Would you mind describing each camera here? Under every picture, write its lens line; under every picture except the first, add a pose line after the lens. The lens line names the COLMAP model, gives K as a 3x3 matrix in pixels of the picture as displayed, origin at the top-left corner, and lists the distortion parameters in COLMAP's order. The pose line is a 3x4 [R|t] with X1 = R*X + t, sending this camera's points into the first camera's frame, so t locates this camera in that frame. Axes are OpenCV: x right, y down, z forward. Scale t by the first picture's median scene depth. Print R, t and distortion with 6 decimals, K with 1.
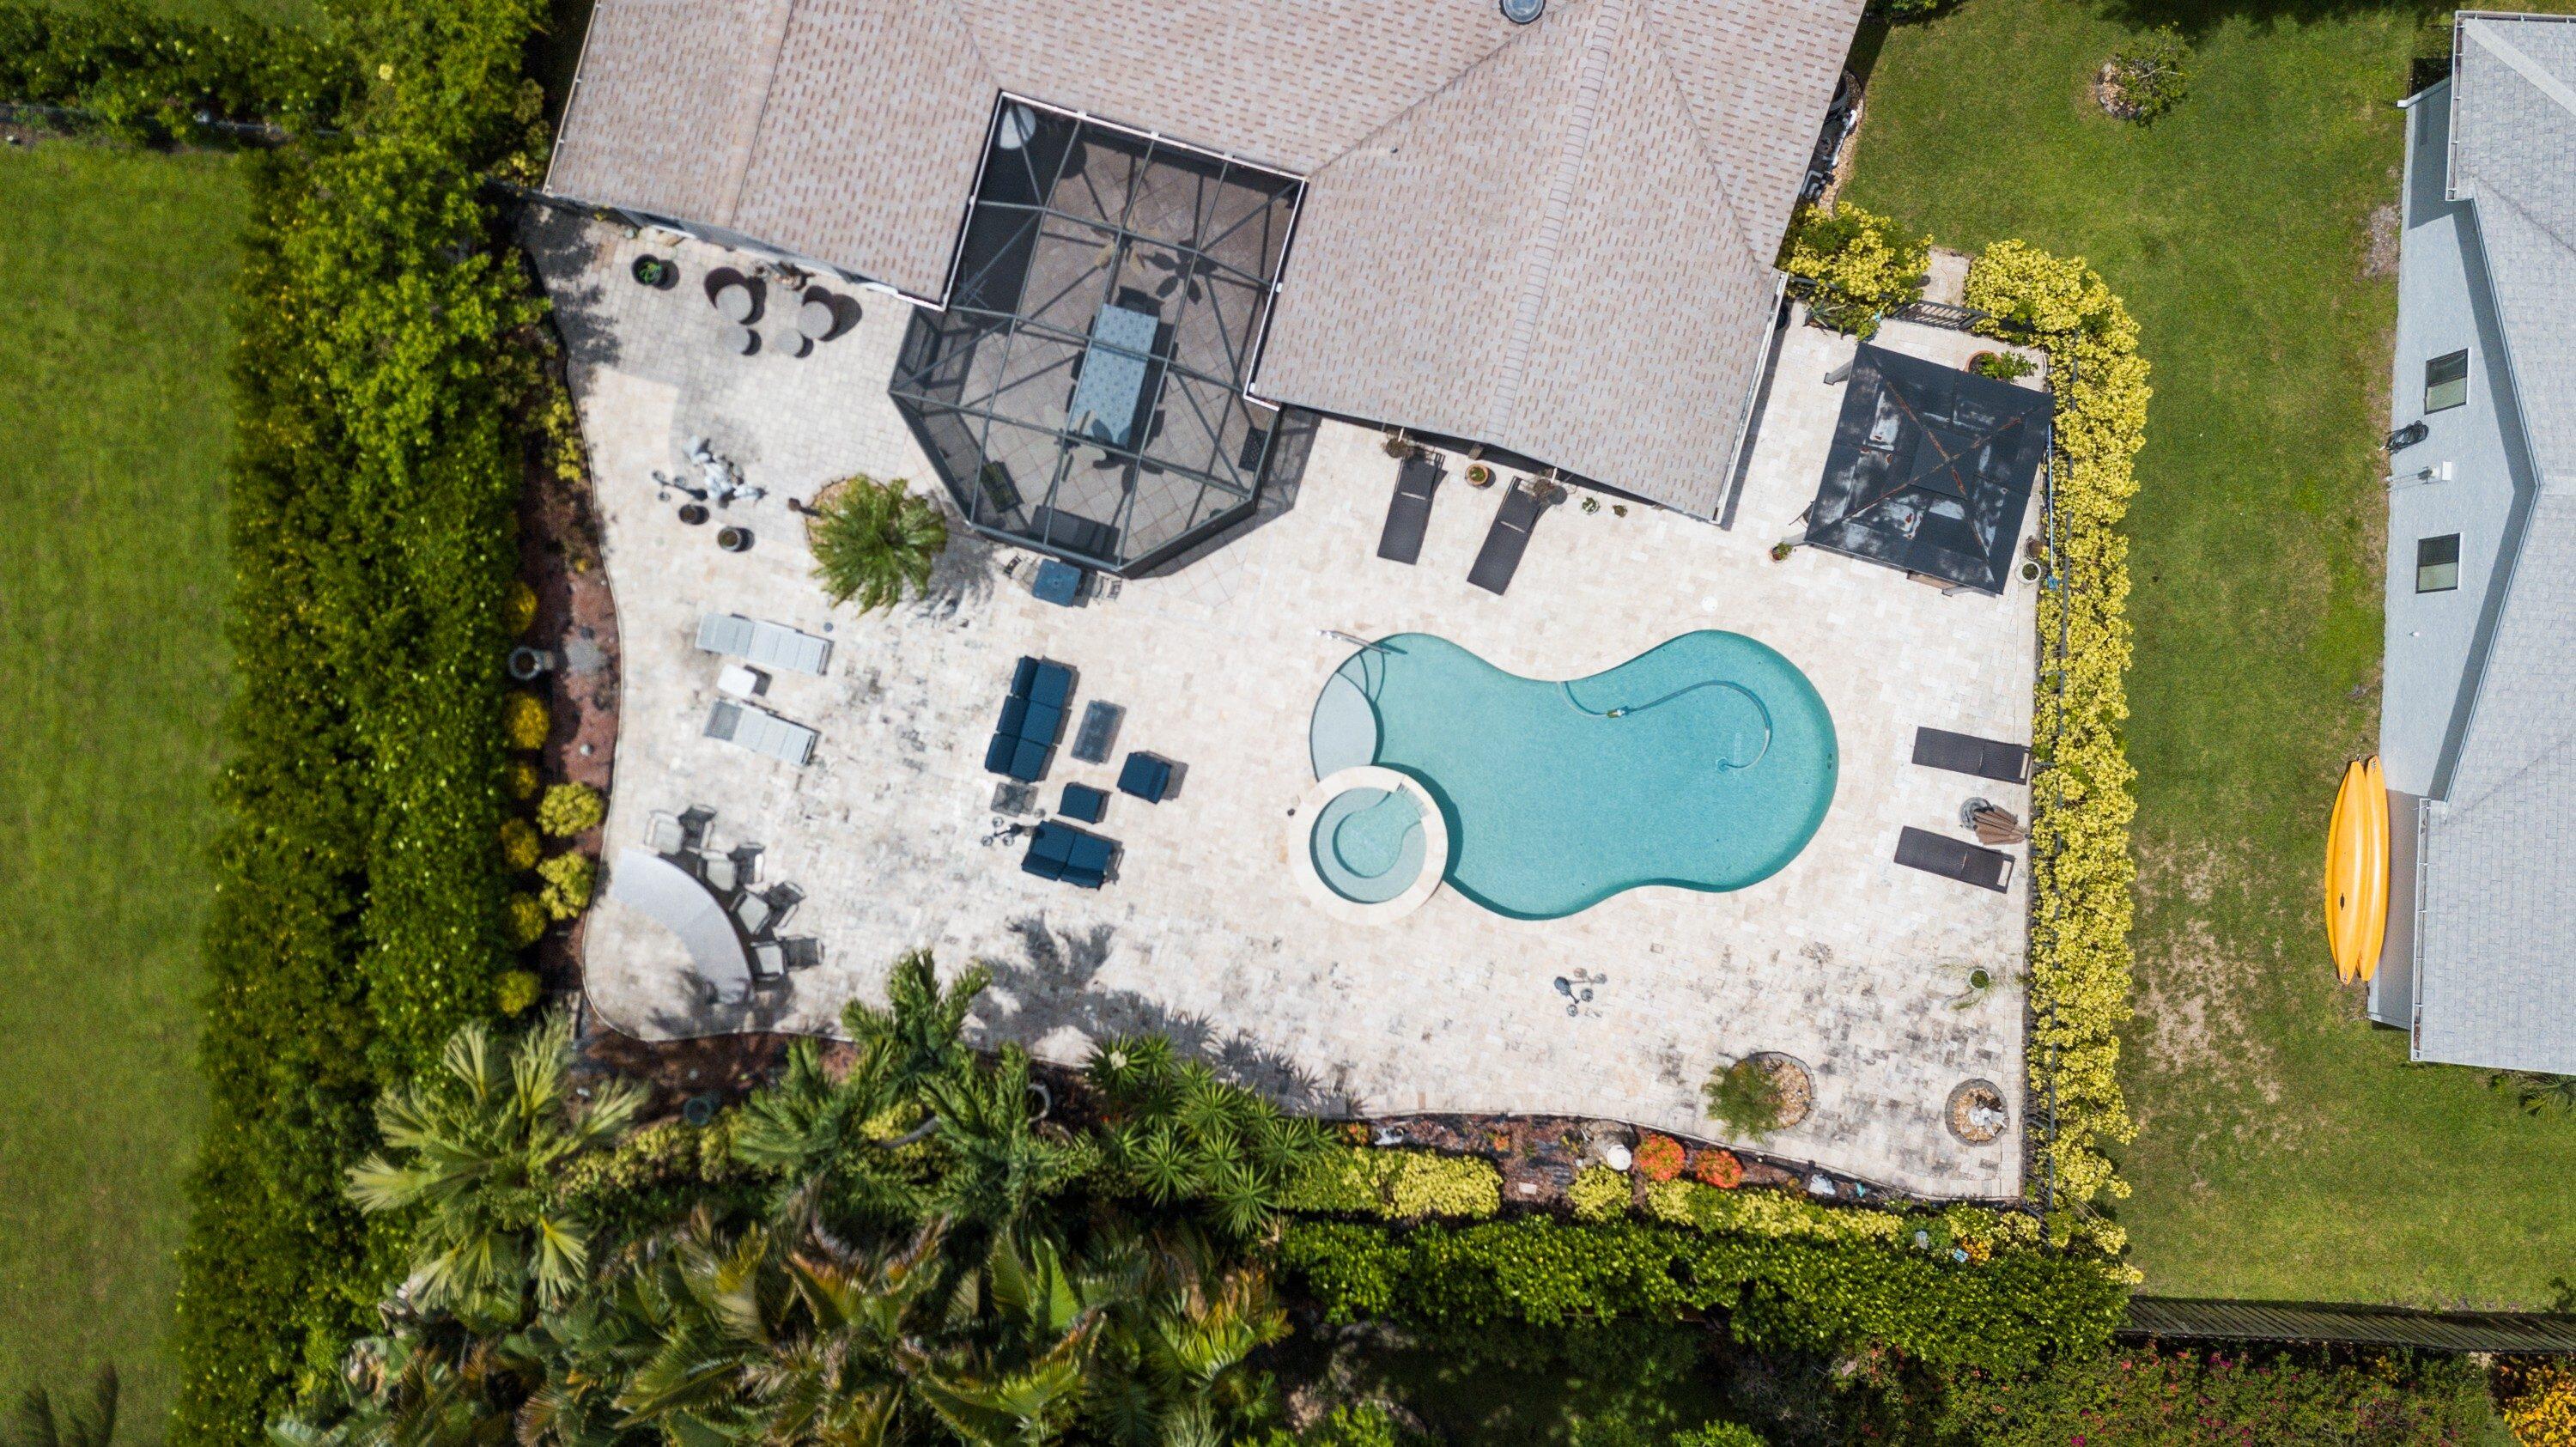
lens RADIAL K [[2005.6, 0, 1280.0], [0, 2005.6, 719.0], [0, 0, 1]] dist [0.042072, -0.062529]
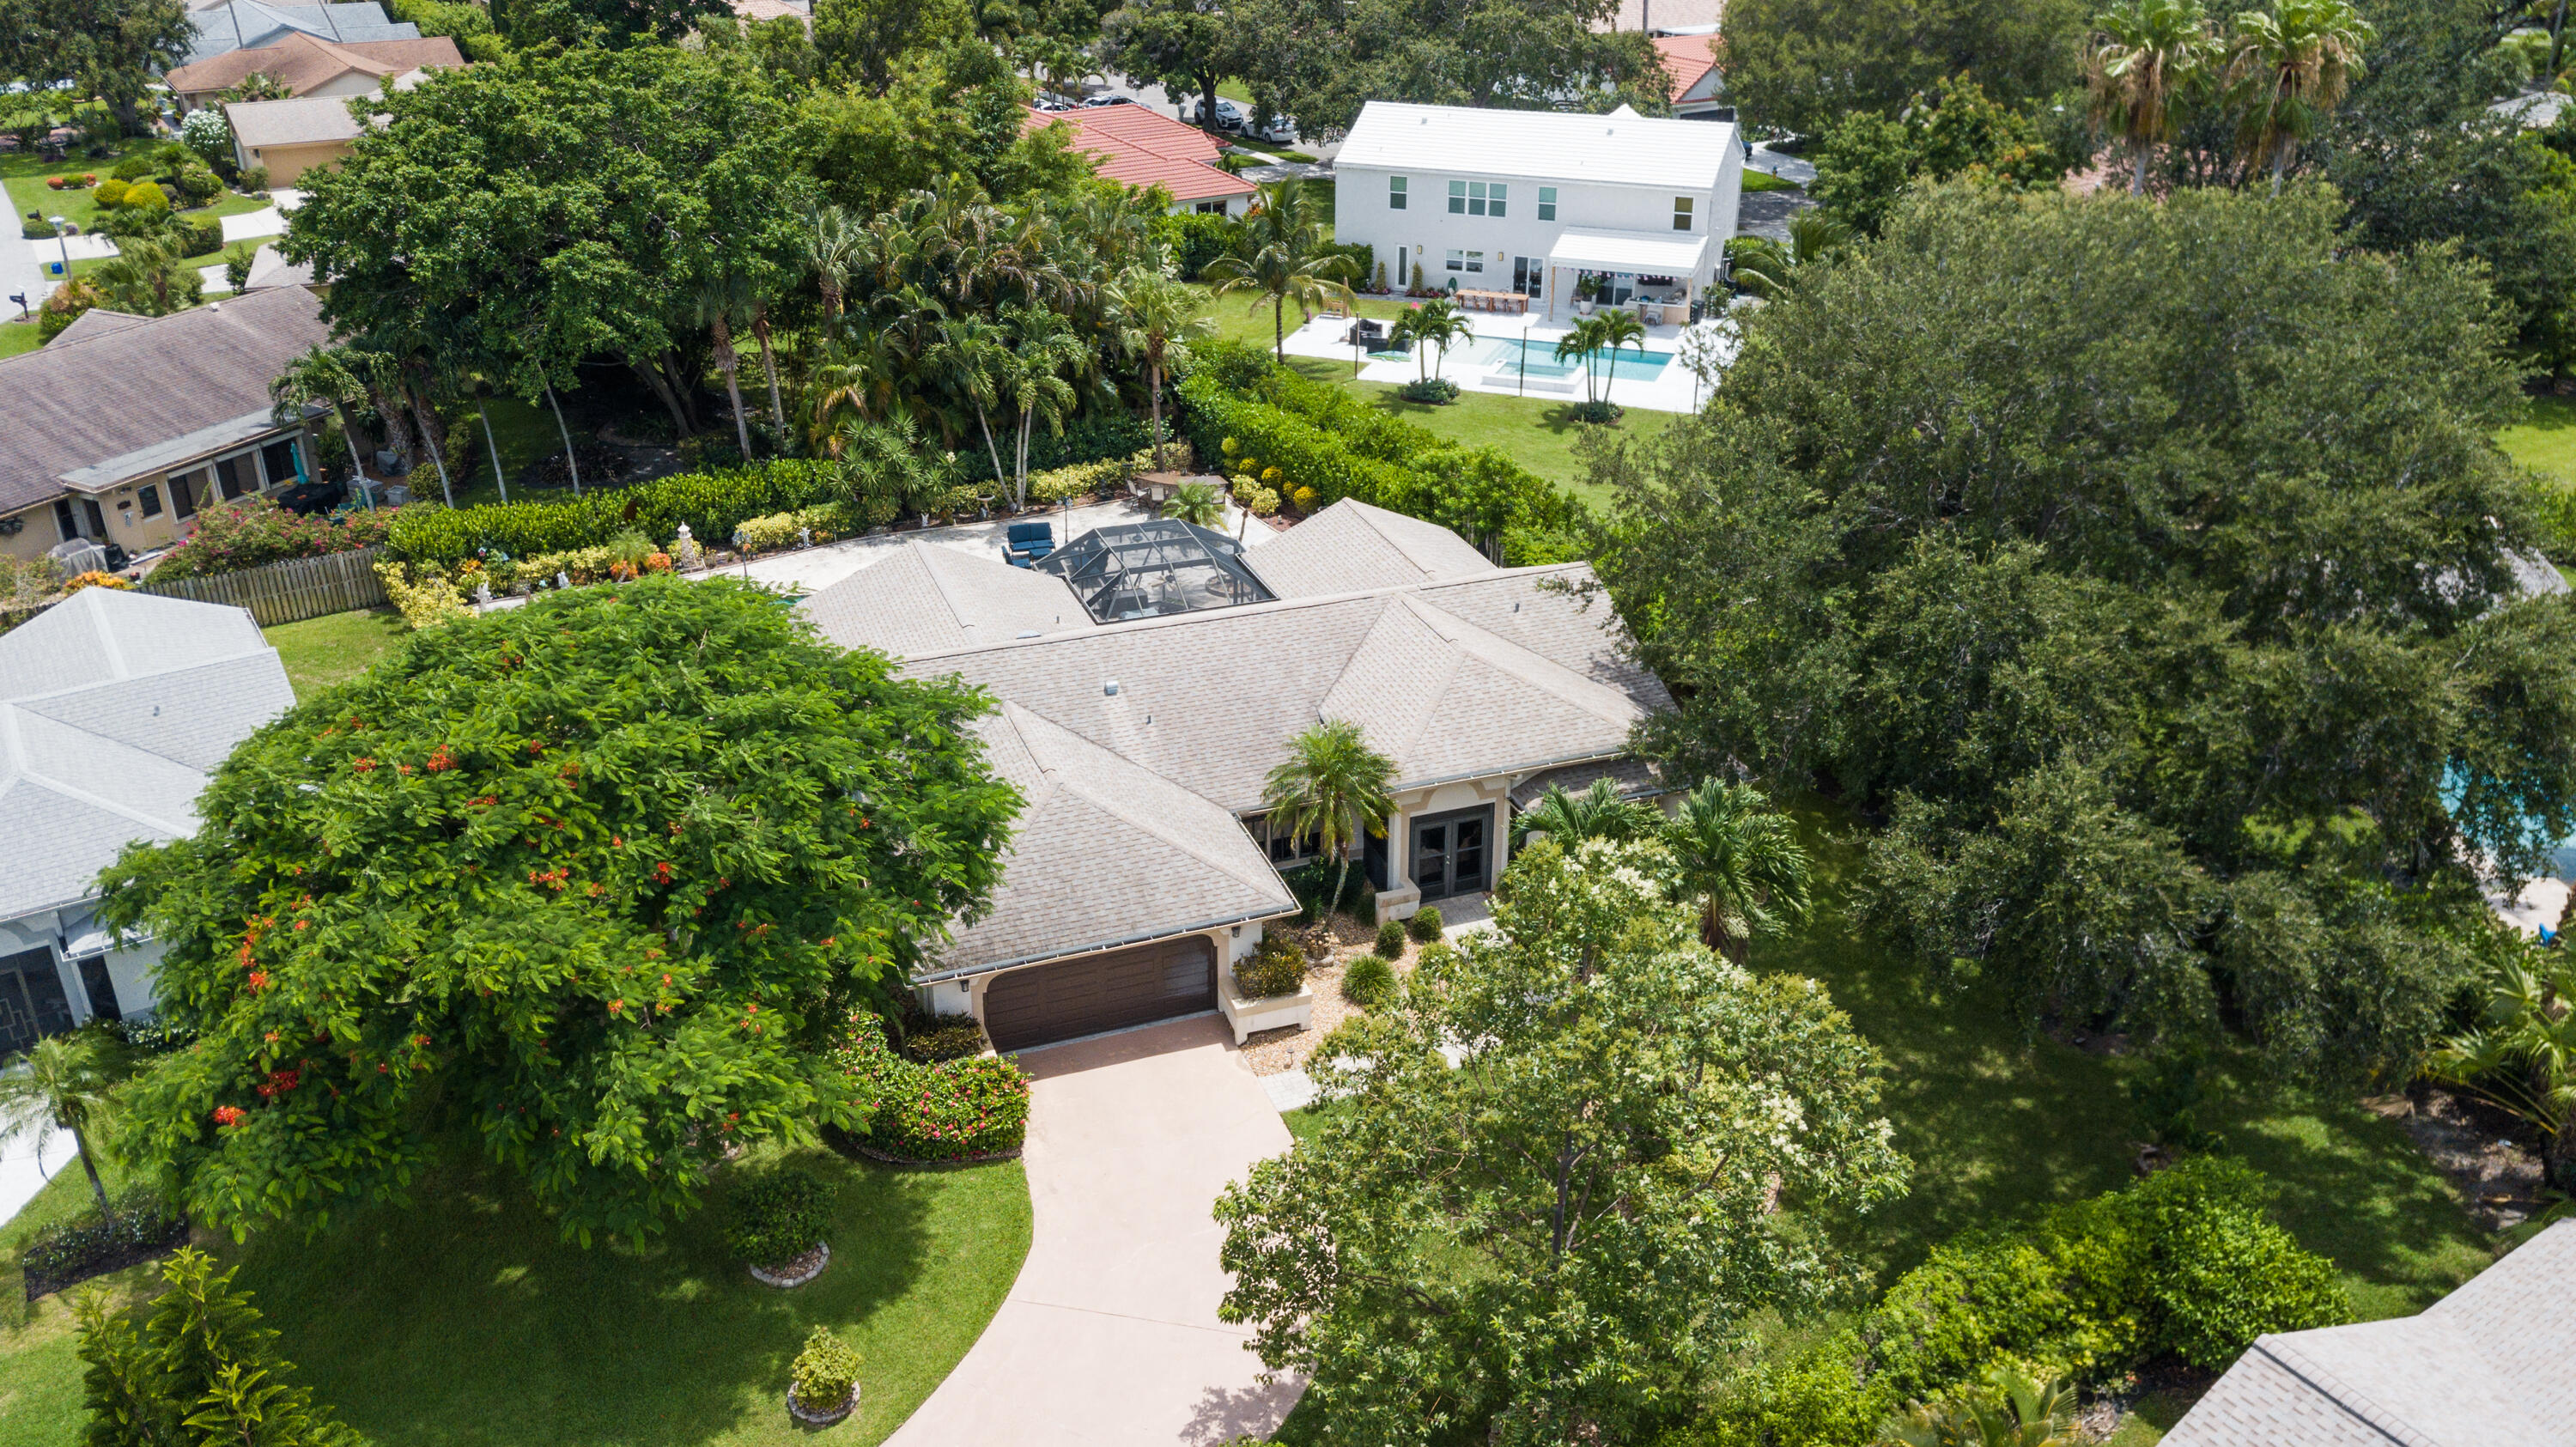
lens RADIAL K [[2005.6, 0, 1280.0], [0, 2005.6, 719.0], [0, 0, 1]] dist [0.042072, -0.062529]
pose [[-0.812493, 0.254535, -0.524468, 0.717066], [-0.582971, -0.354907, 0.730880, -1.466147], [-0.000103, 0.899585, 0.436746, 0.337929]]
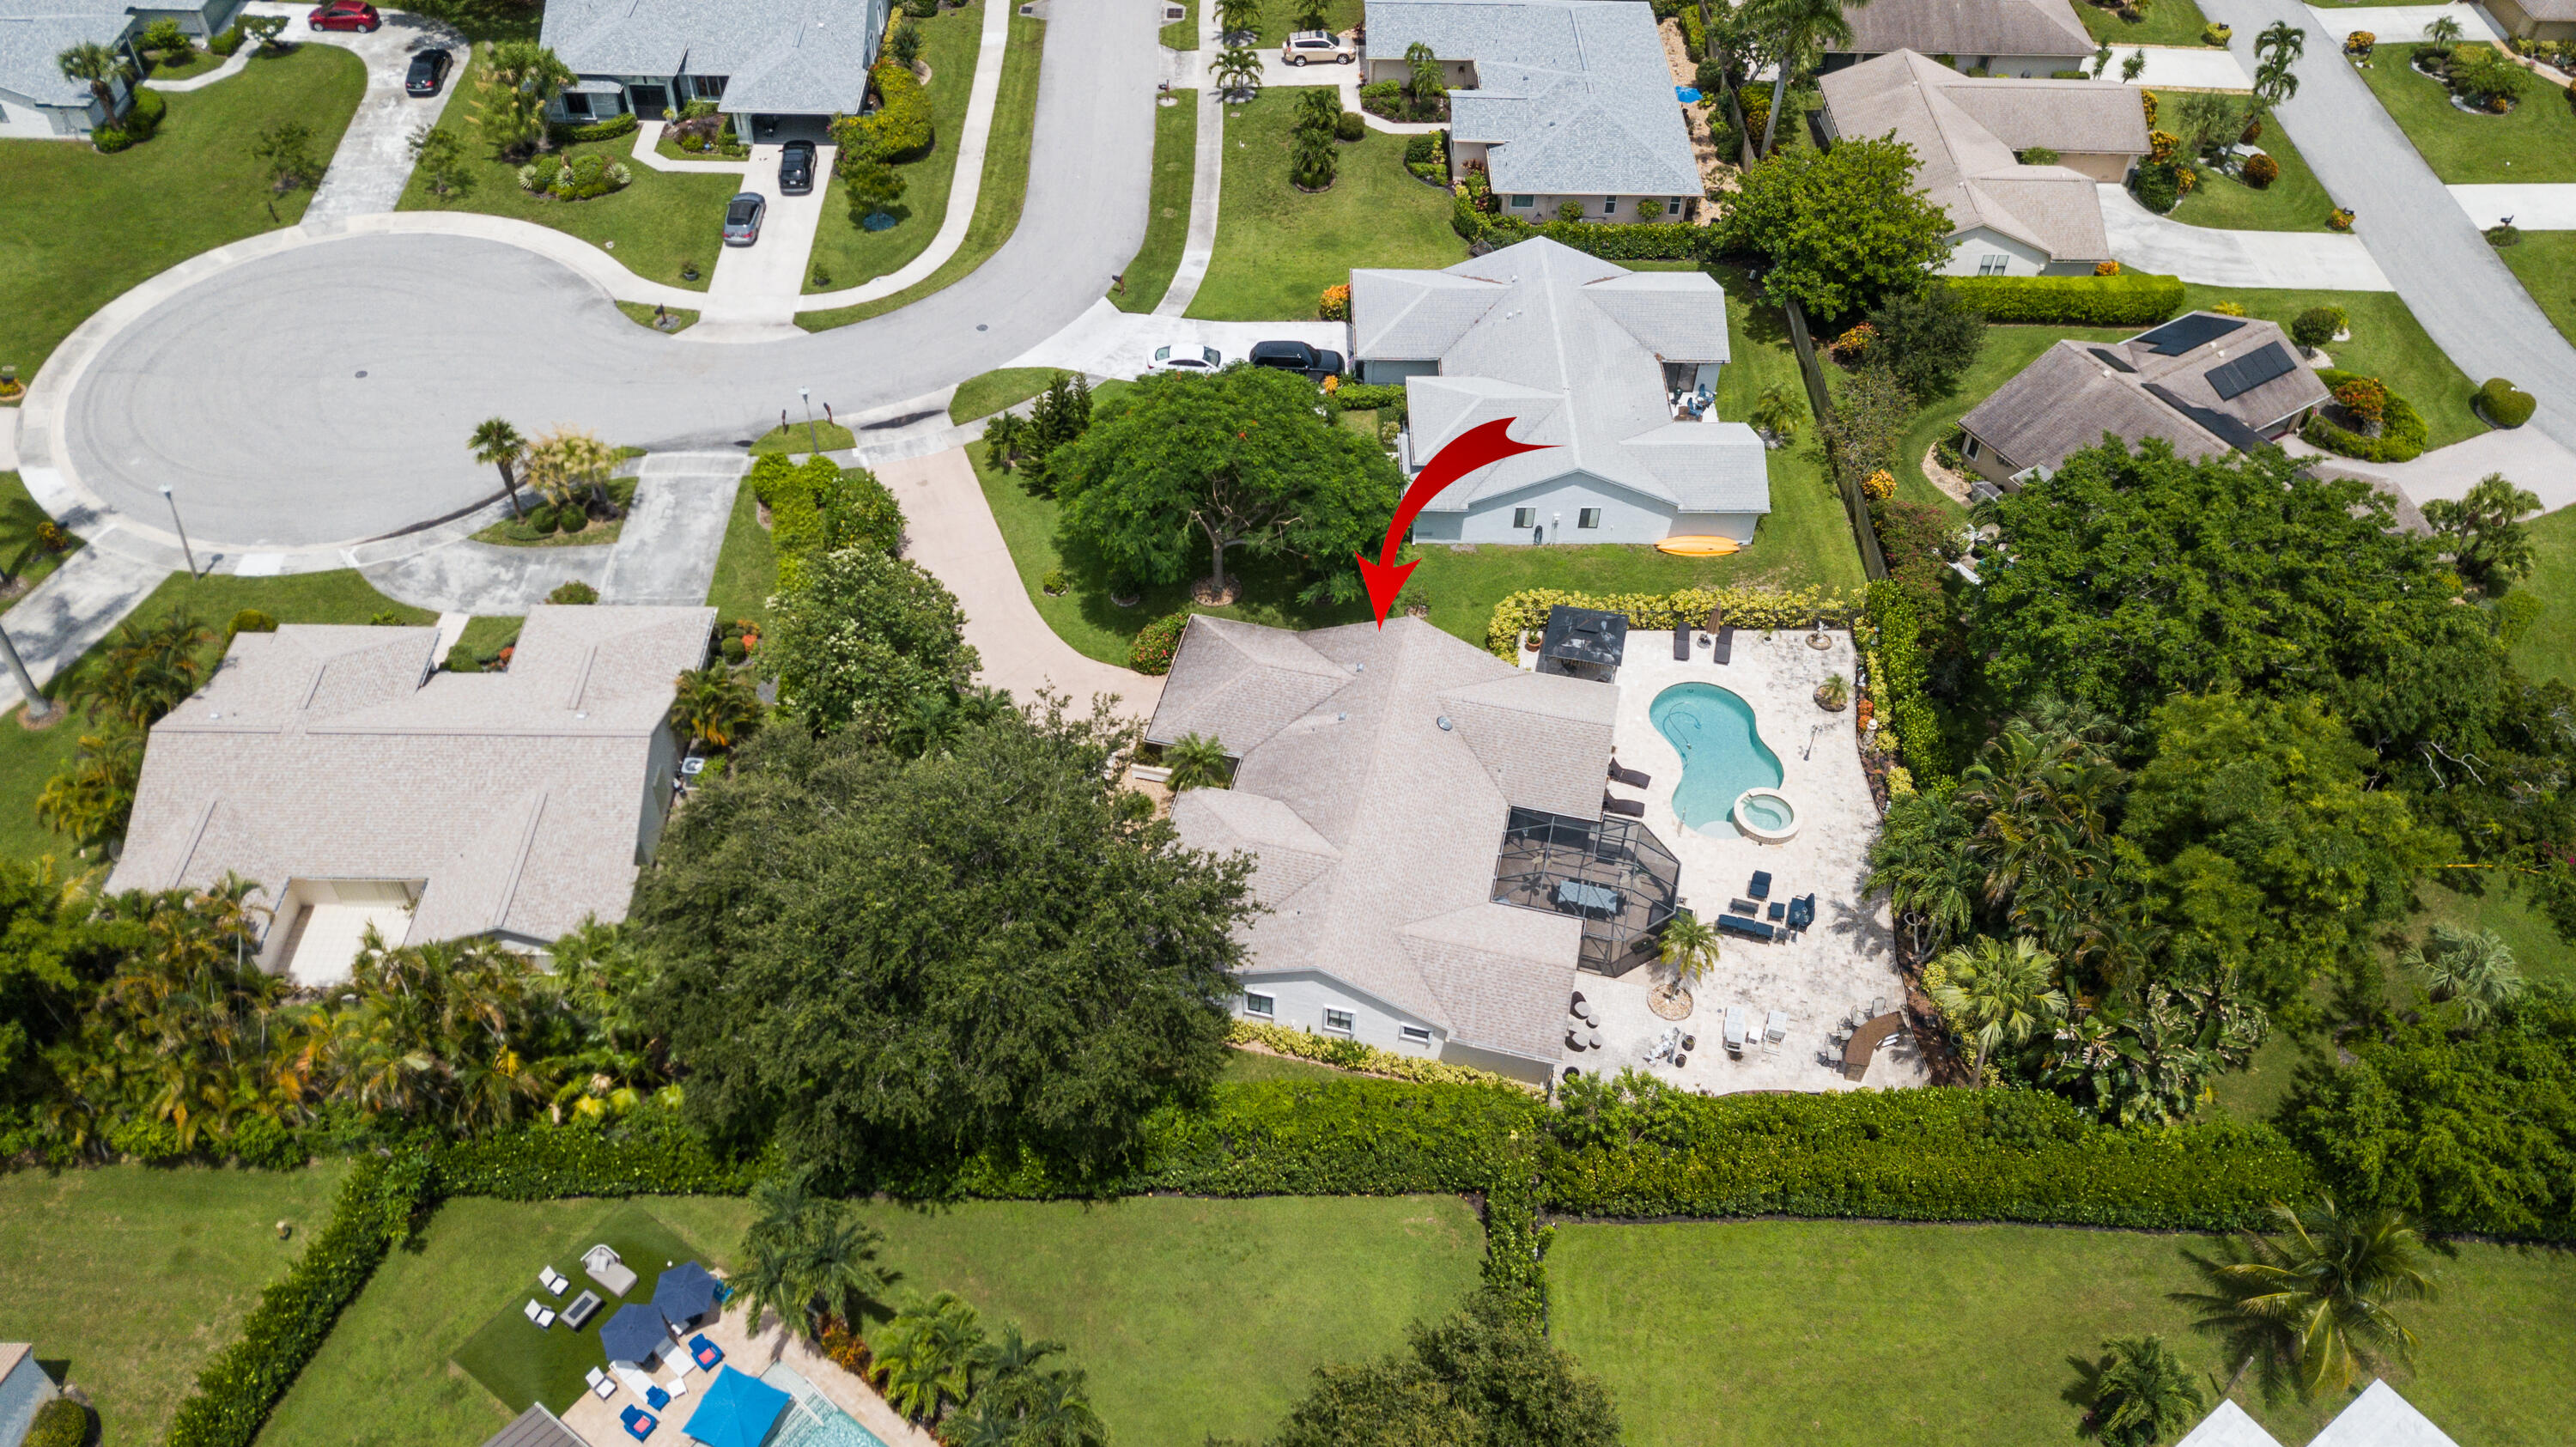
lens RADIAL K [[2029.6, 0, 1278.1], [0, 2029.6, 697.4], [0, 0, 1]] dist [0.046806, -0.077053]
pose [[-0.043683, -0.706758, 0.706105, -1.526947], [0.998951, -0.021192, 0.040589, -0.608193], [-0.013723, 0.707138, 0.706943, -0.789446]]
